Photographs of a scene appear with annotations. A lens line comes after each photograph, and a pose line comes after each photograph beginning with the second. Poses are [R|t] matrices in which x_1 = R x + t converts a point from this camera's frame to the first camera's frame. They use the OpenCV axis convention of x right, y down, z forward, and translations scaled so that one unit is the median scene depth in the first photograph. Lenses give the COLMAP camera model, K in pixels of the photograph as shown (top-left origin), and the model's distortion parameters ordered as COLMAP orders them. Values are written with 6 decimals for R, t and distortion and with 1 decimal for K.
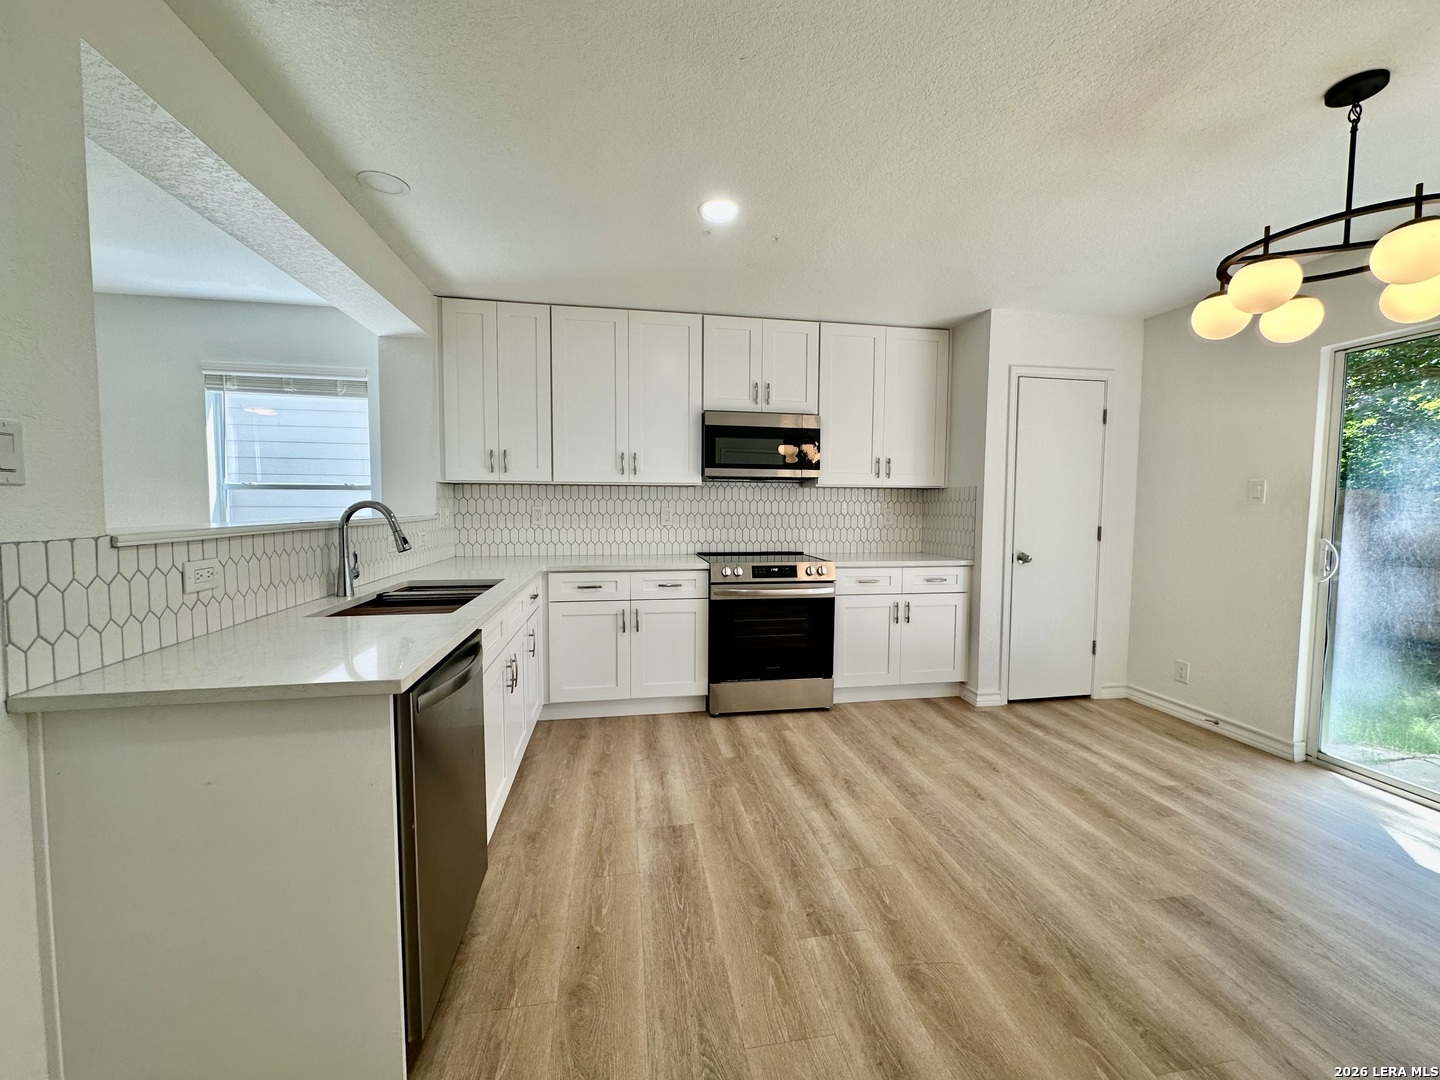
lens RADIAL K [[571.5, 0, 720.6], [0, 571.5, 539.2], [0, 0, 1]] dist [-0.003041, 0.001336]
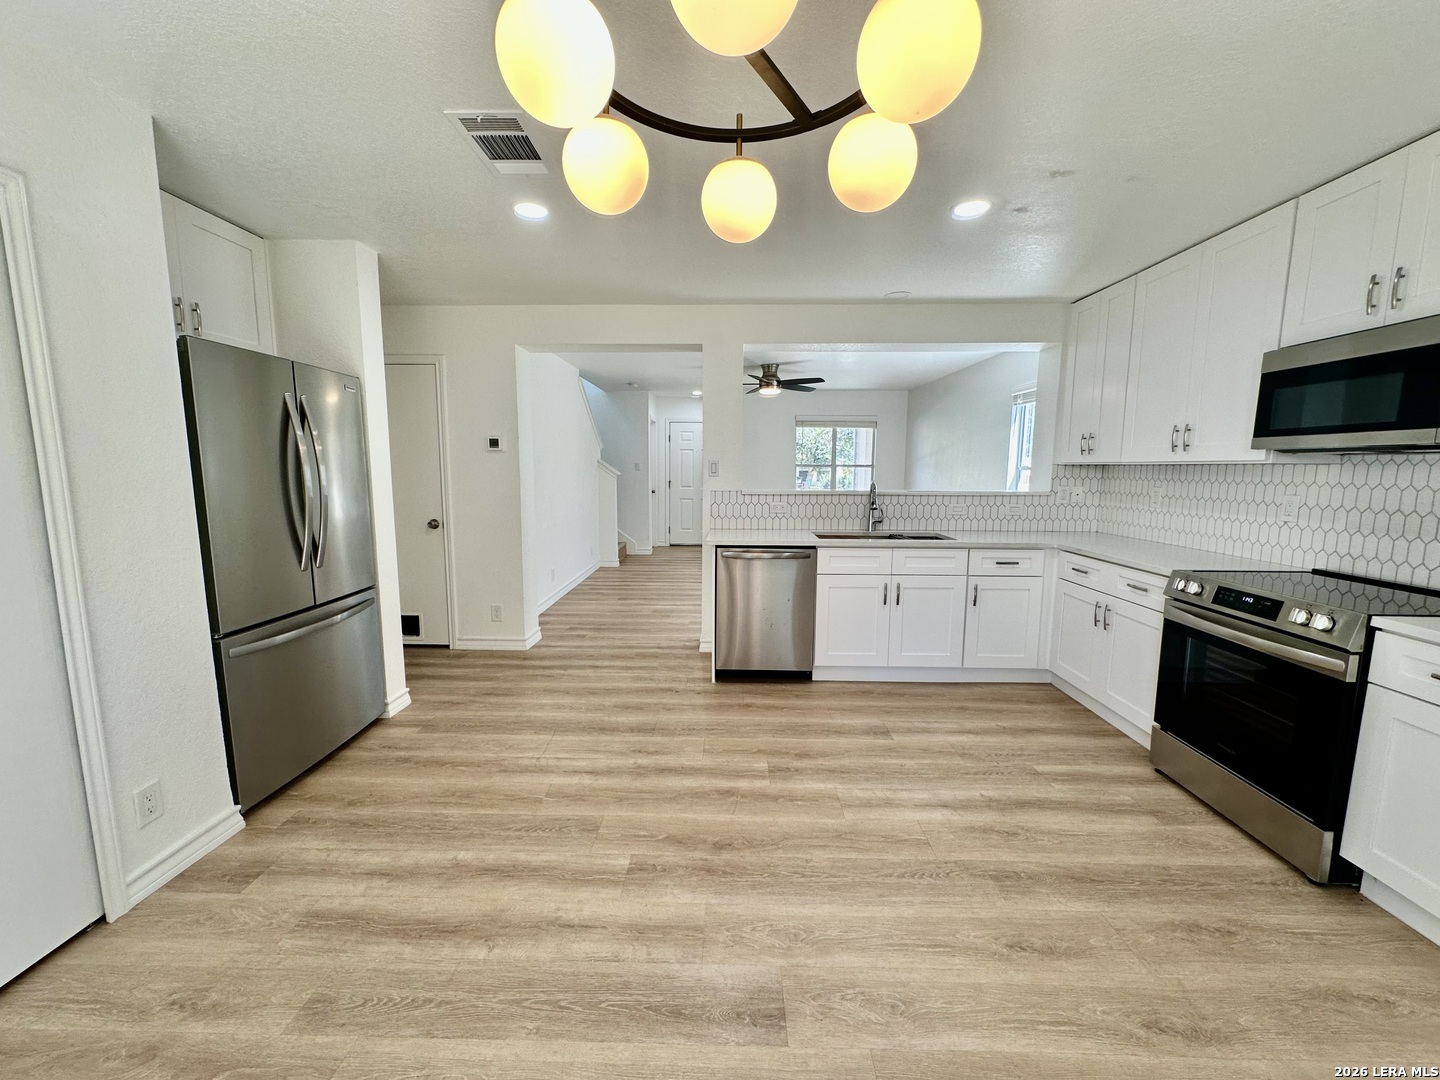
lens RADIAL K [[571.5, 0, 720.6], [0, 571.5, 539.2], [0, 0, 1]] dist [-0.003041, 0.001336]
pose [[-0.191254, 0.117572, -0.974474, 0.794980], [-0.065086, 0.989096, 0.132111, -0.056263], [0.979380, 0.088691, -0.181516, 0.534211]]
